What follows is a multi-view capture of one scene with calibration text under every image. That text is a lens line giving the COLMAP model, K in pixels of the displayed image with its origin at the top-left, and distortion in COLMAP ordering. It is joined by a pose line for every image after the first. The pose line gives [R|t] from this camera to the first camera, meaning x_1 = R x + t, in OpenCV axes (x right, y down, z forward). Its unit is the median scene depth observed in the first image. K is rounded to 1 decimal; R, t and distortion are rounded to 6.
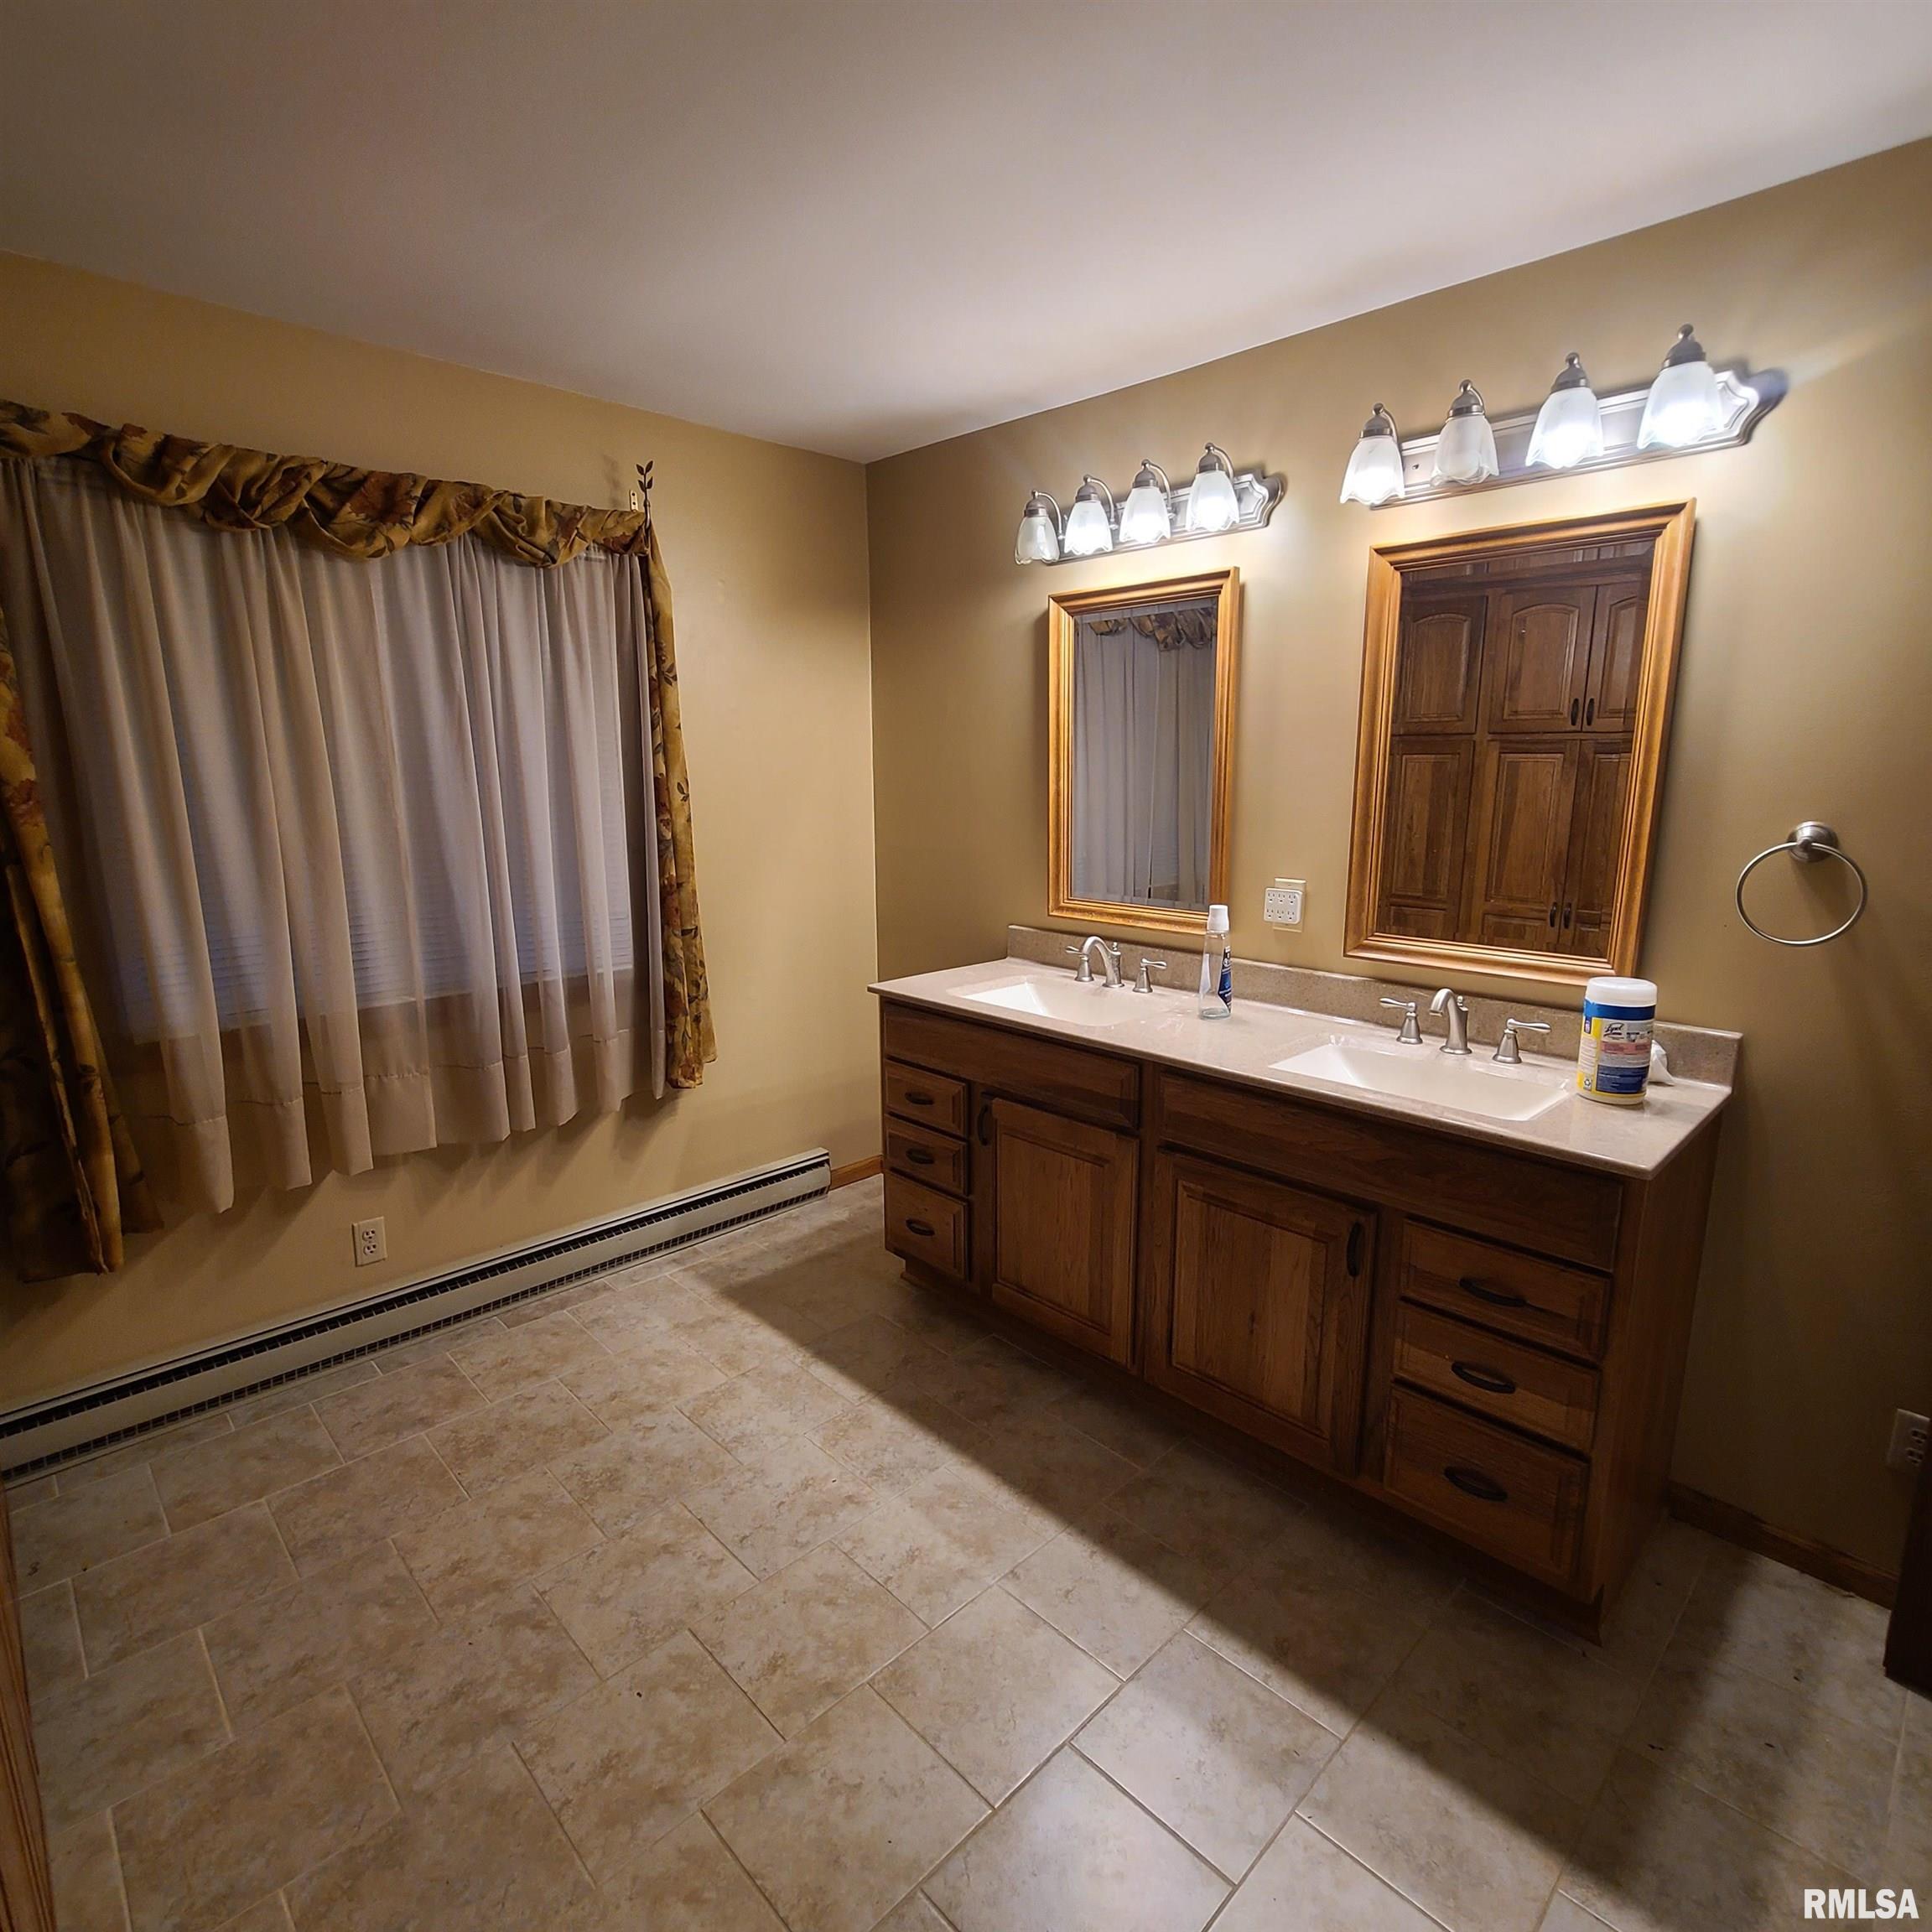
lens RADIAL K [[1044.6, 0, 984.3], [0, 1044.6, 969.5], [0, 0, 1]] dist [0.001018, -0.001152]
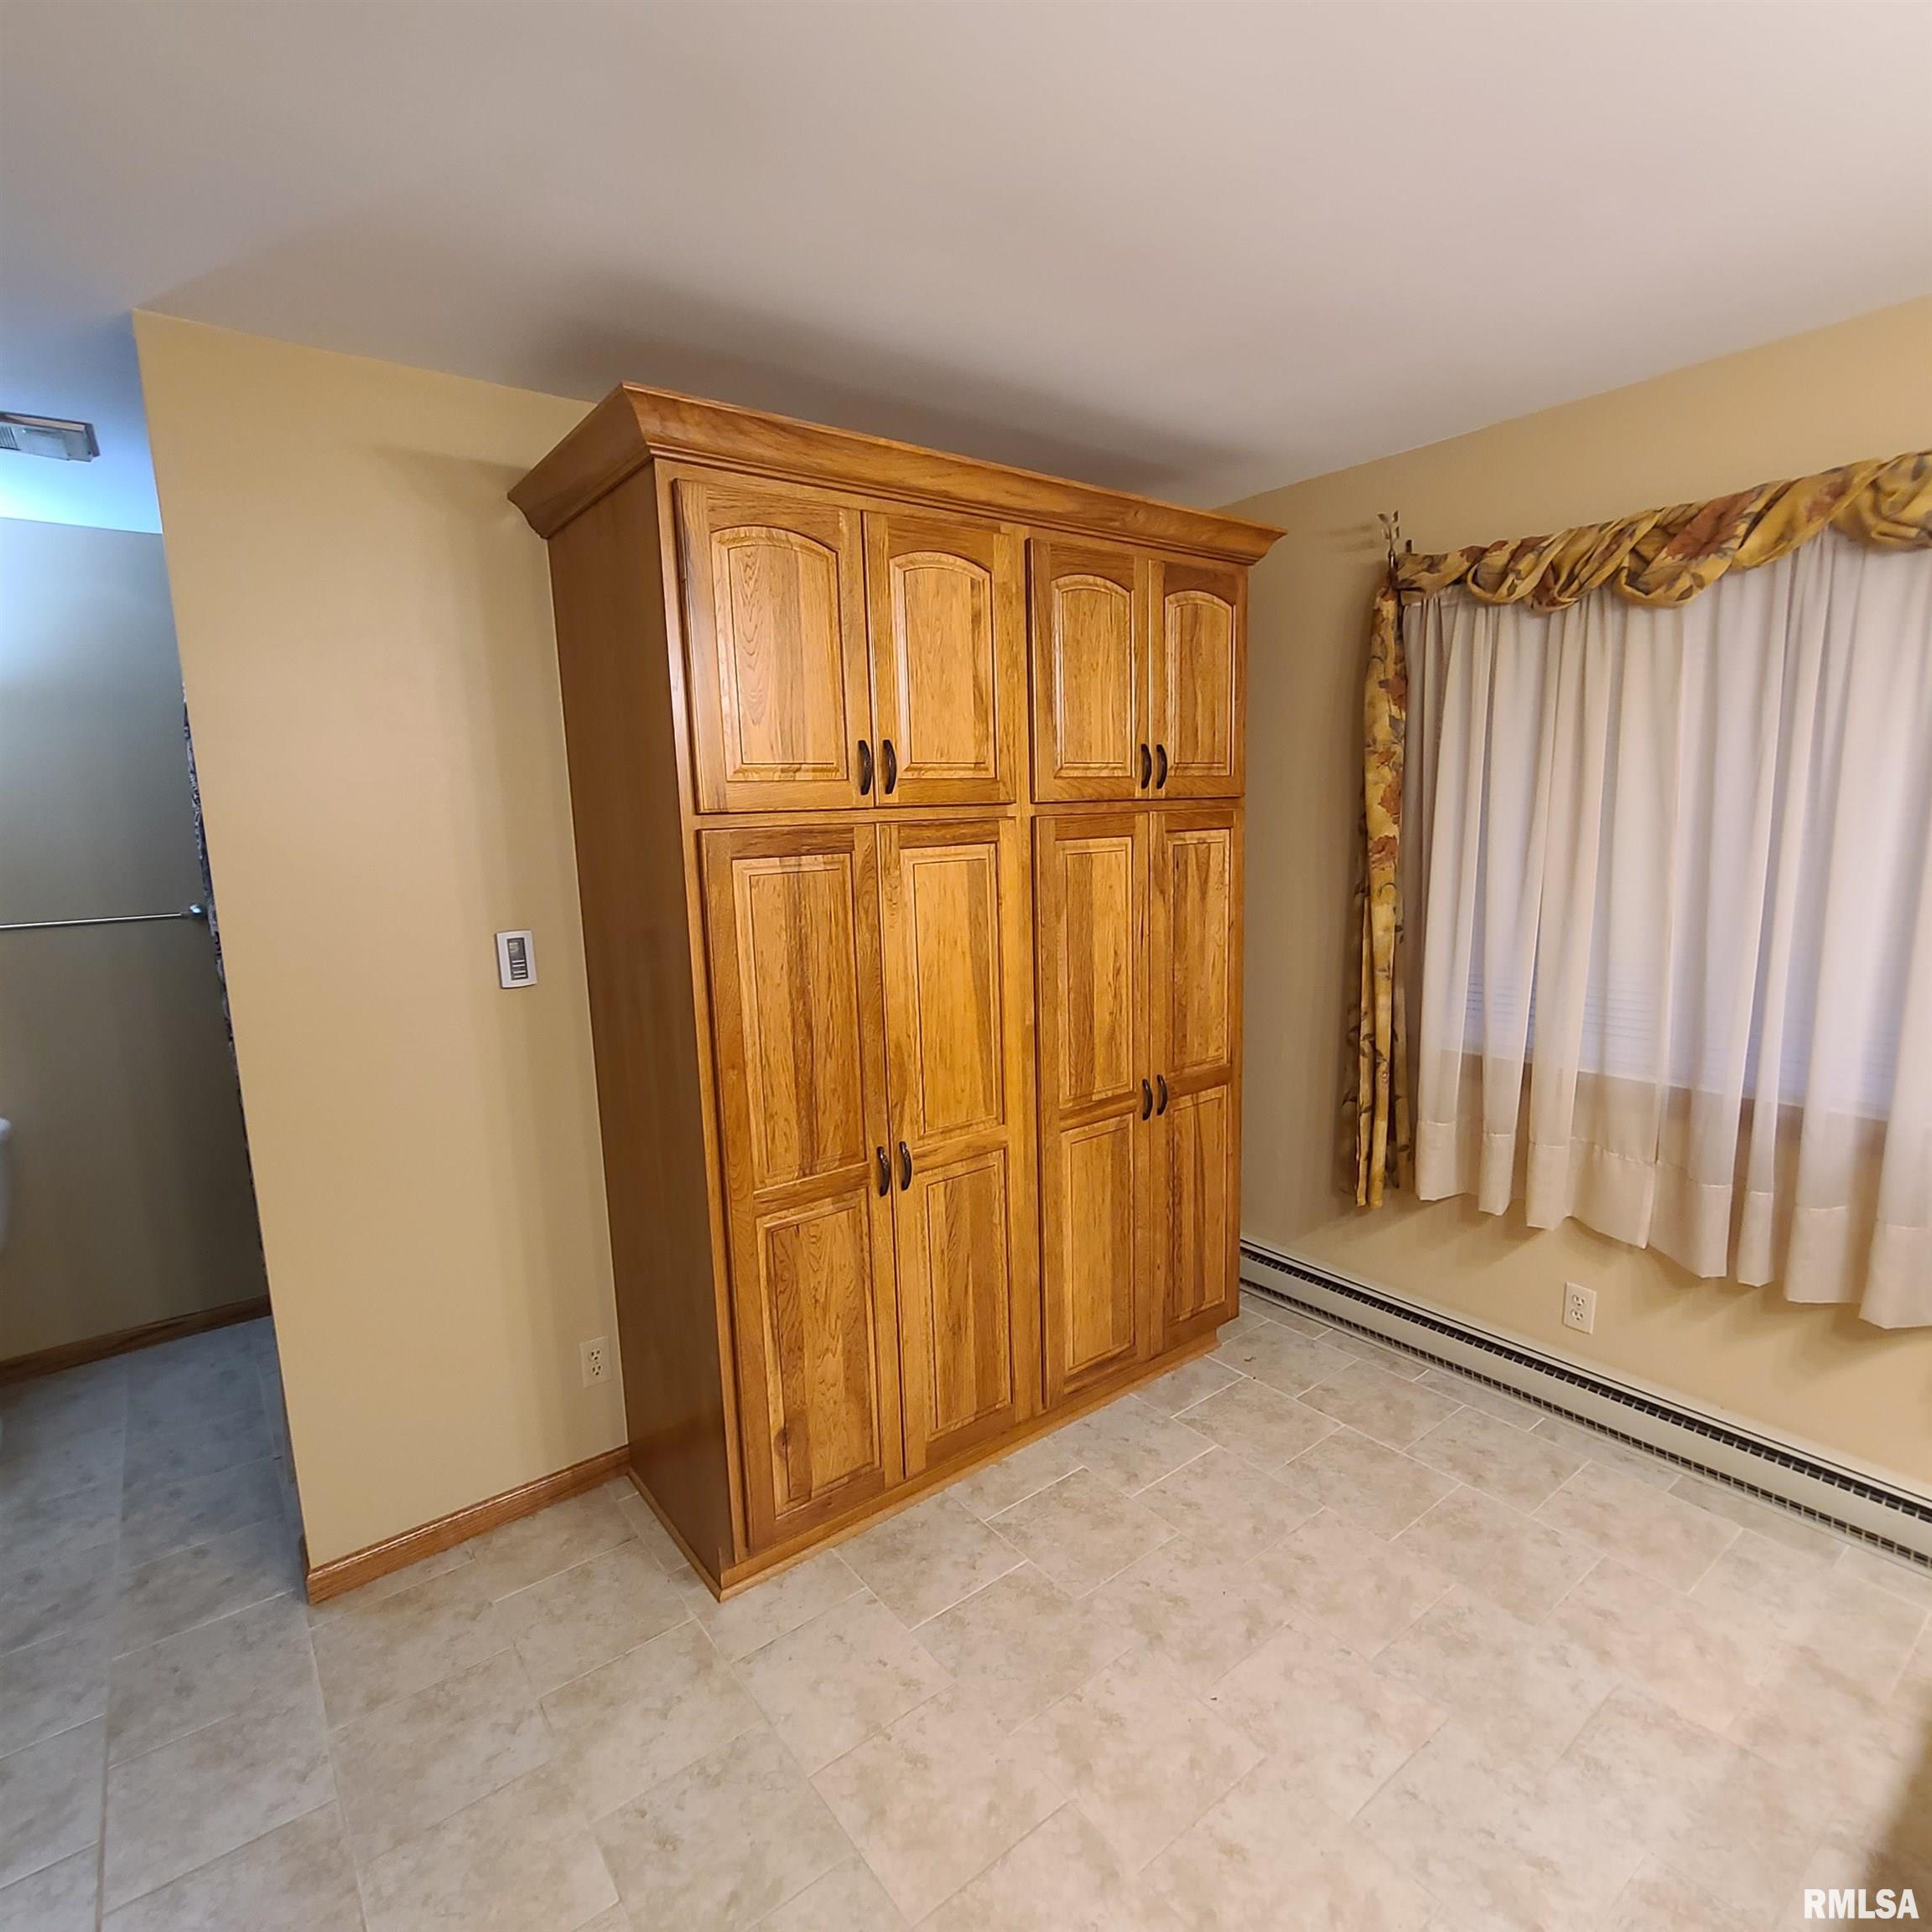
lens RADIAL K [[1044.6, 0, 984.3], [0, 1044.6, 969.5], [0, 0, 1]] dist [0.001018, -0.001152]
pose [[-0.115034, 0.153735, -0.981393, 0.461730], [-0.168137, 0.970684, 0.171765, -0.144599], [0.979029, 0.184767, -0.085813, 0.579465]]
